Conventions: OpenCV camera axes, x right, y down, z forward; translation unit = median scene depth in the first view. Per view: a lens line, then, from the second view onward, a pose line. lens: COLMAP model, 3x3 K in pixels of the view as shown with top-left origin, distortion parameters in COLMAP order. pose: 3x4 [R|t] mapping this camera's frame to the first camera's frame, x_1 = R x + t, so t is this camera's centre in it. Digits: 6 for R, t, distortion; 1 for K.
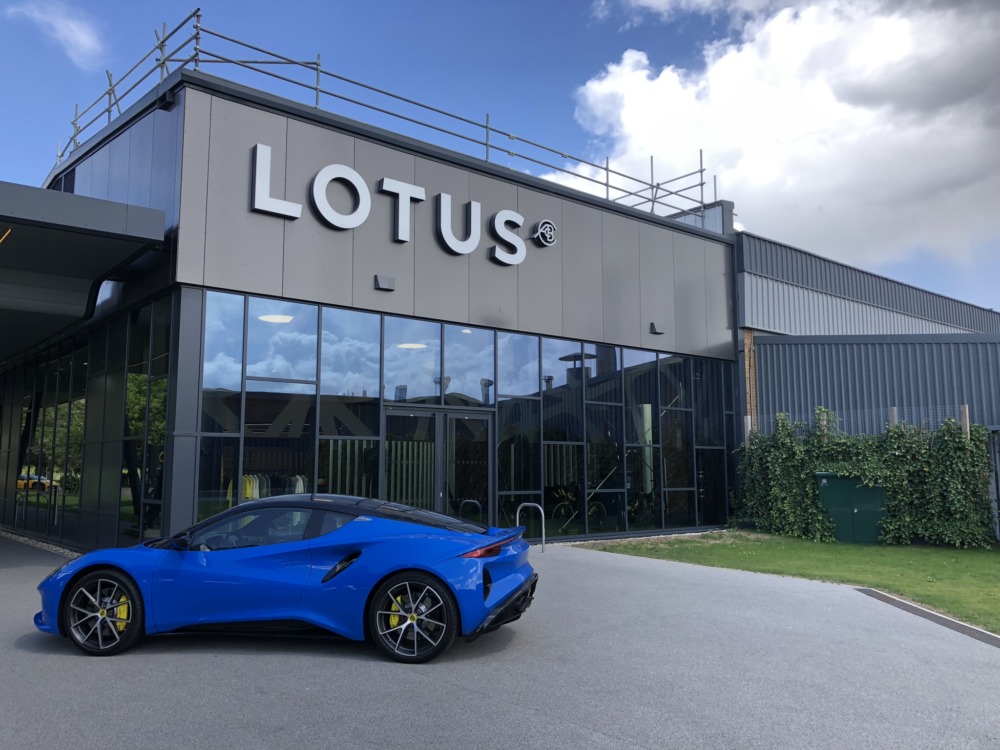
lens RADIAL K [[798.2, 0, 500.0], [0, 798.2, 375.0], [0, 0, 1]] dist [-0.004461, -0.003185]
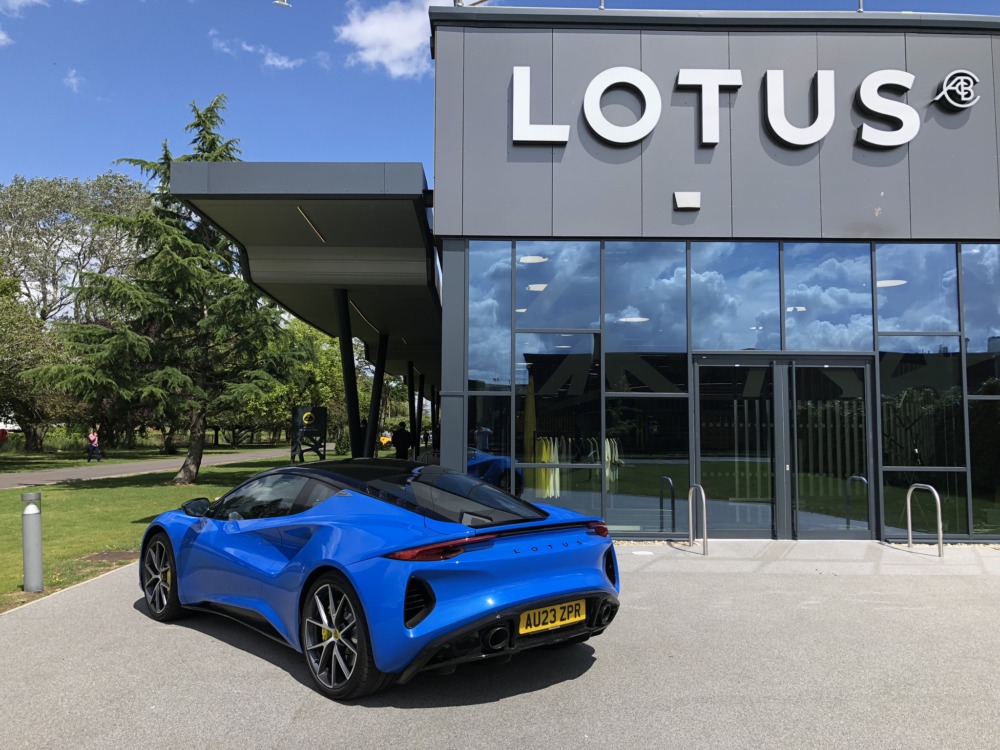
lens RADIAL K [[857.6, 0, 555.2], [0, 857.6, 371.4], [0, 0, 1]] dist [0.071386, -0.146450]
pose [[0.770417, -0.038103, -0.636401, 0.283657], [0.063340, 0.997848, 0.016935, 0.030338], [0.634386, -0.053356, 0.771173, 0.227438]]
